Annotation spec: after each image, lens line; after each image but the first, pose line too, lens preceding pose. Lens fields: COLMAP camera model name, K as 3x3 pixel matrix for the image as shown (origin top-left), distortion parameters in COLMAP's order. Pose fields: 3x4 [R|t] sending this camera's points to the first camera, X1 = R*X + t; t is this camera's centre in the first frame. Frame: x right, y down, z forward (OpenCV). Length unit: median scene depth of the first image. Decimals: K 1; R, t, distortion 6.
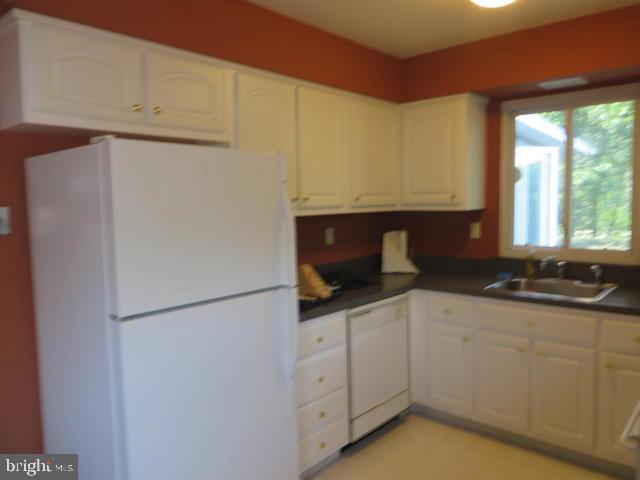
lens RADIAL K [[480.0, 0, 320.3], [0, 480.0, 239.9], [0, 0, 1]] dist [-0.005467, 0.002524]
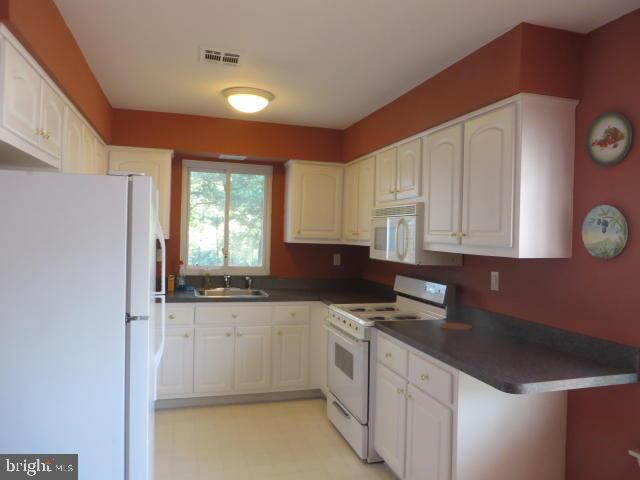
lens RADIAL K [[480.0, 0, 320.6], [0, 480.0, 240.4], [0, 0, 1]] dist [-0.005467, 0.002524]
pose [[0.534306, 0.022745, 0.844985, -0.675241], [0.030723, 0.998455, -0.046303, 0.016496], [-0.844733, 0.050700, 0.532782, -0.039248]]
